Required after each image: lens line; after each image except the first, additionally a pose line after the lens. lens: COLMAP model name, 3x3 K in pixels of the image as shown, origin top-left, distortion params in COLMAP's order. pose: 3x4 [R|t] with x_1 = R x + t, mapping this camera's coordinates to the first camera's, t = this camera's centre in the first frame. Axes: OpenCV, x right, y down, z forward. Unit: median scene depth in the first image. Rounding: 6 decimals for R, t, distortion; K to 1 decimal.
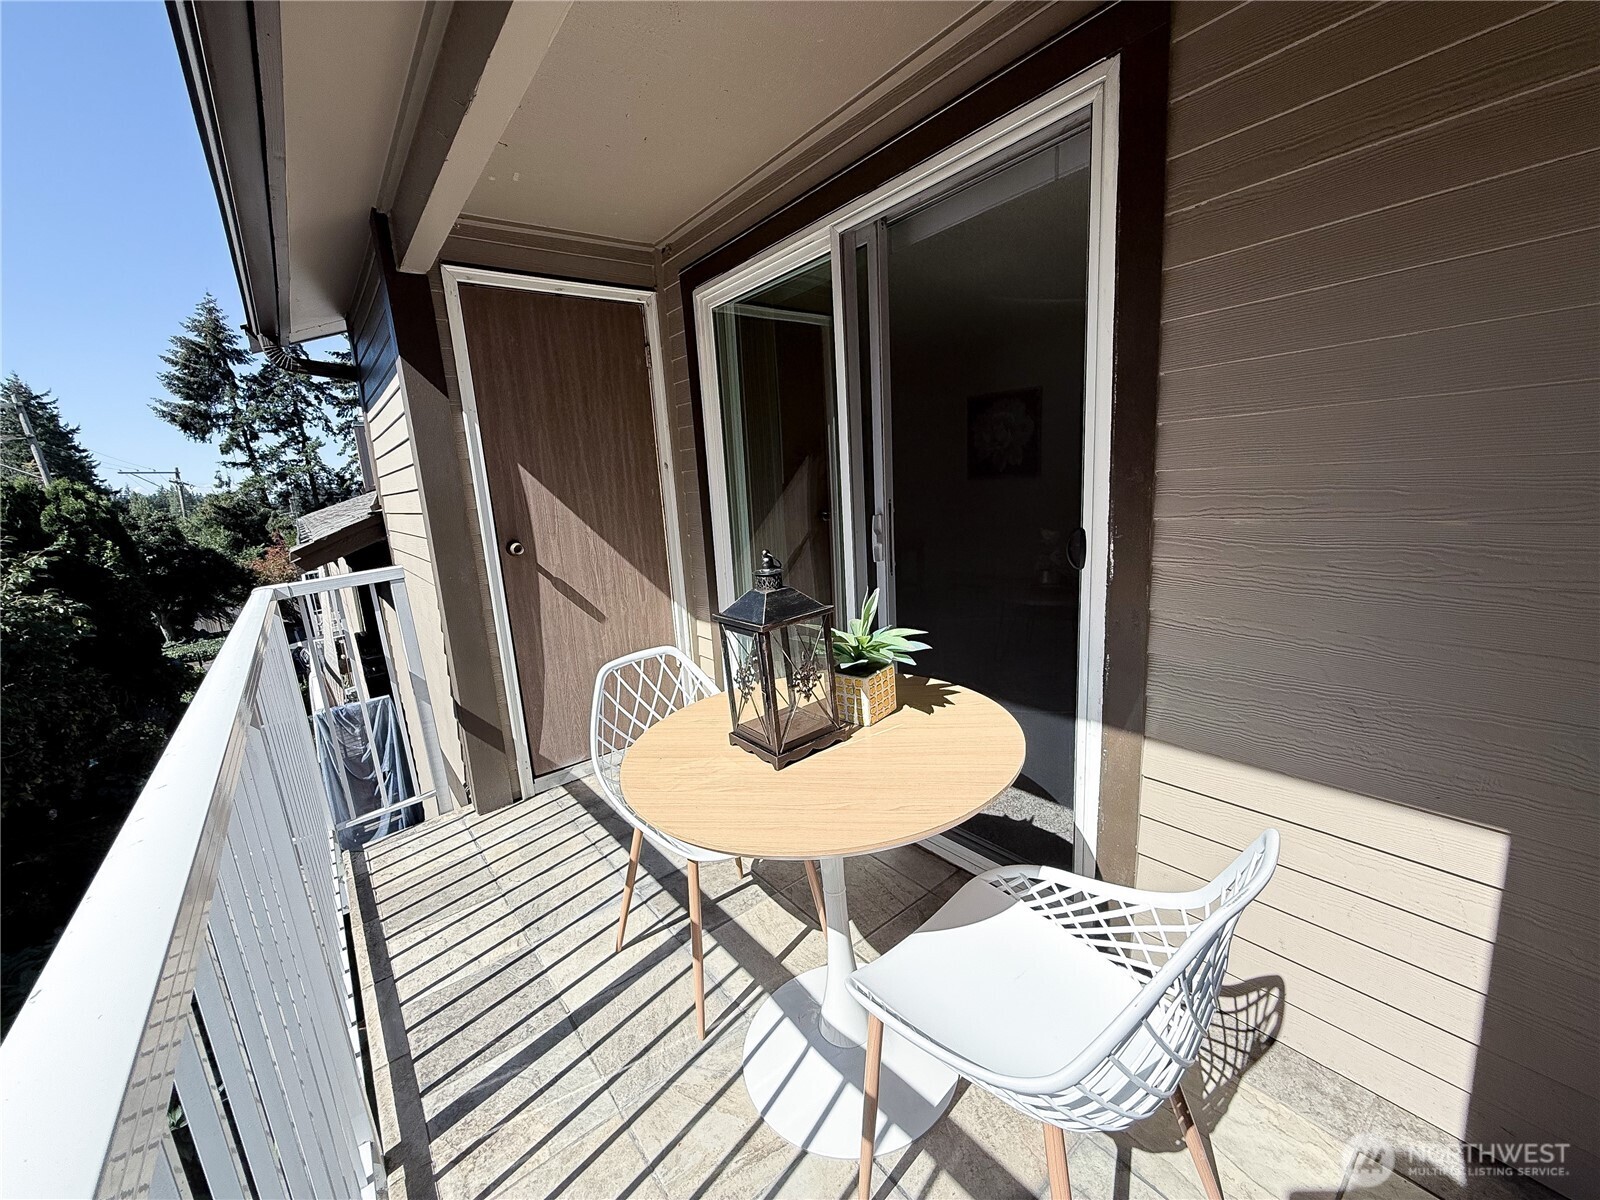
lens RADIAL K [[637.4, 0, 796.6], [0, 637.4, 602.0], [0, 0, 1]] dist [-0.000769, -0.000444]
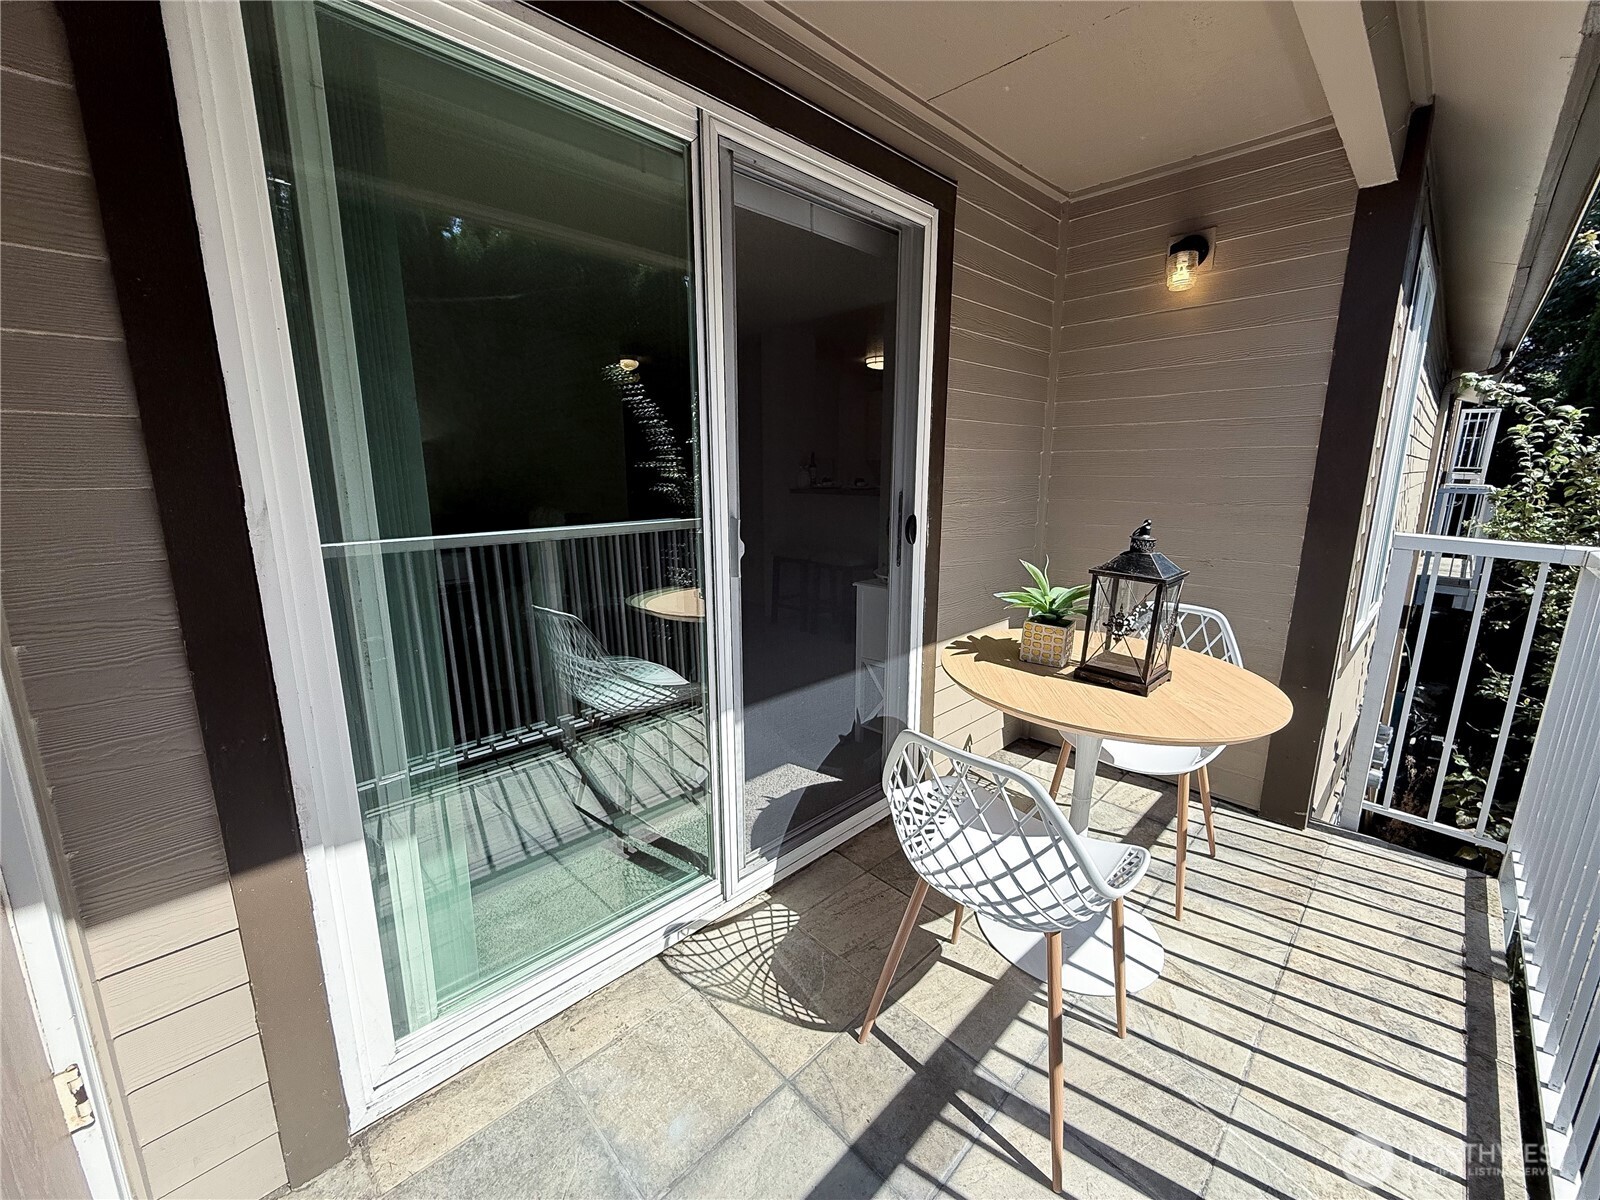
lens RADIAL K [[637.4, 0, 796.6], [0, 637.4, 602.0], [0, 0, 1]] dist [-0.000769, -0.000444]
pose [[-0.109479, -0.134464, 0.984852, -0.954353], [0.204239, 0.966623, 0.154679, -0.201735], [-0.972780, 0.218080, -0.078362, 1.408277]]
